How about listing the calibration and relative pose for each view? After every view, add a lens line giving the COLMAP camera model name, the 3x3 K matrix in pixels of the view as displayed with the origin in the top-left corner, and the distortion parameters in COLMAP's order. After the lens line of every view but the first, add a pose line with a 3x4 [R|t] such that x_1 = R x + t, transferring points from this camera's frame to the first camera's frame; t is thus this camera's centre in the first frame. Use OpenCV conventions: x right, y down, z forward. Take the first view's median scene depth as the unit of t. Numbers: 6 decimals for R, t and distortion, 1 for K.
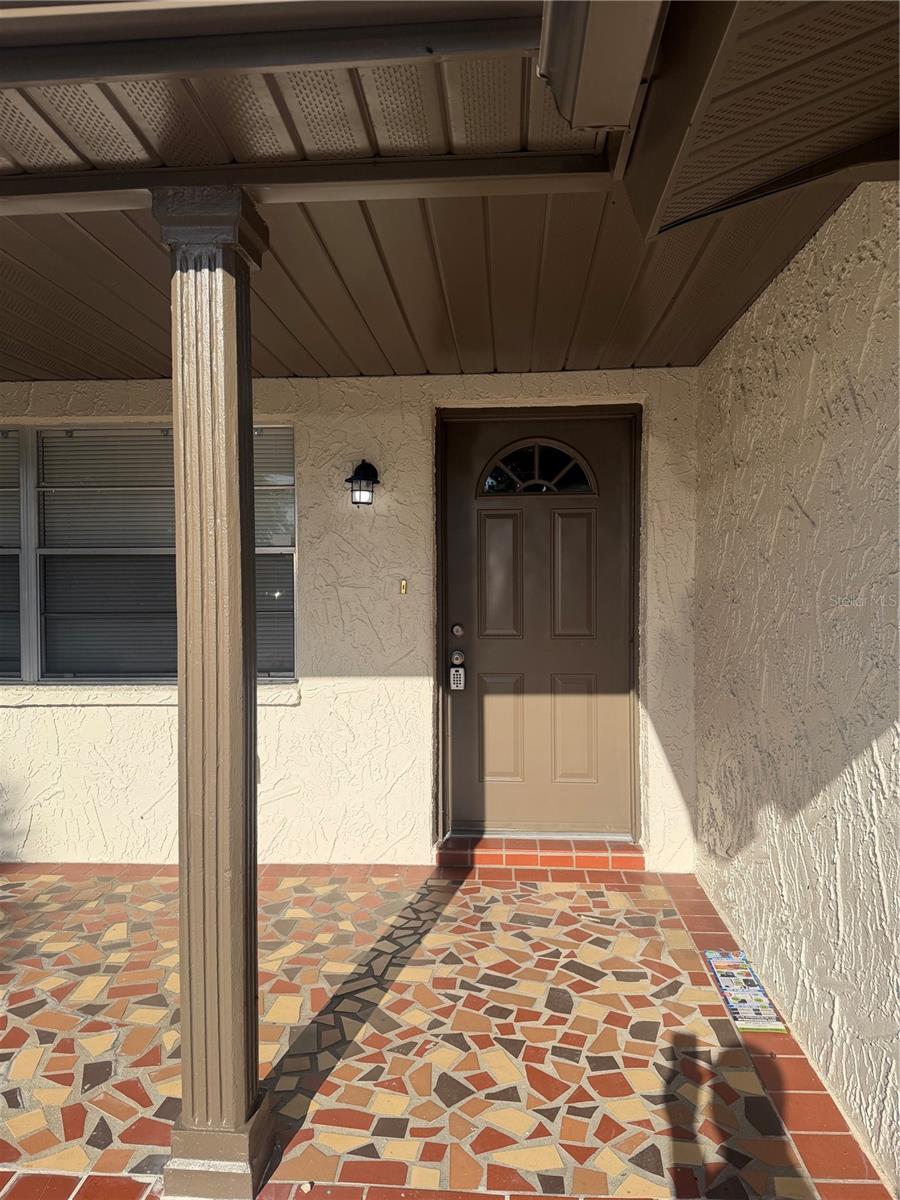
lens RADIAL K [[850.7, 0, 453.3], [0, 850.7, 597.6], [0, 0, 1]] dist [0.053428, -0.062162]
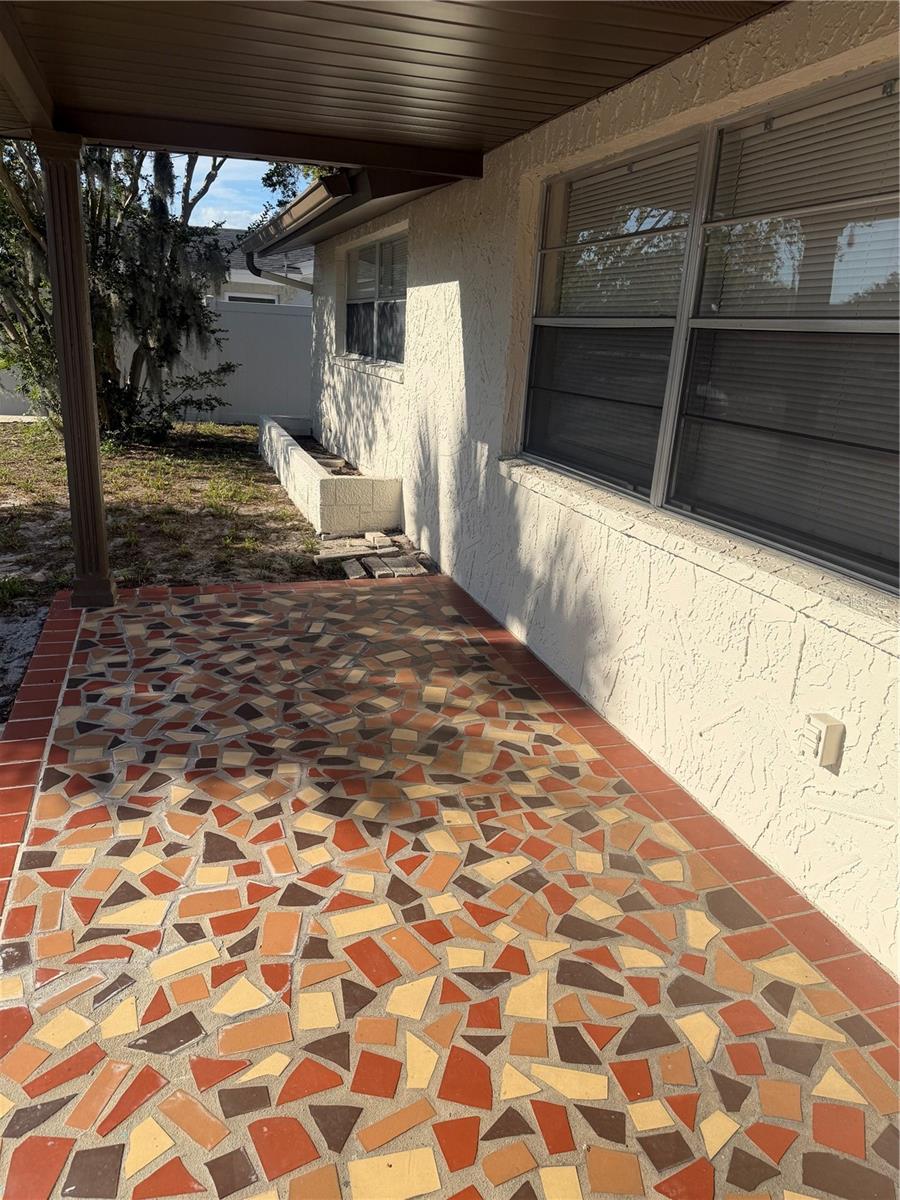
lens RADIAL K [[850.7, 0, 447.2], [0, 850.7, 599.8], [0, 0, 1]] dist [0.053428, -0.062162]
pose [[0.355336, 0.310853, -0.881536, 0.177416], [-0.072409, 0.949403, 0.305598, -0.053099], [0.931930, -0.044759, 0.359866, 0.750828]]
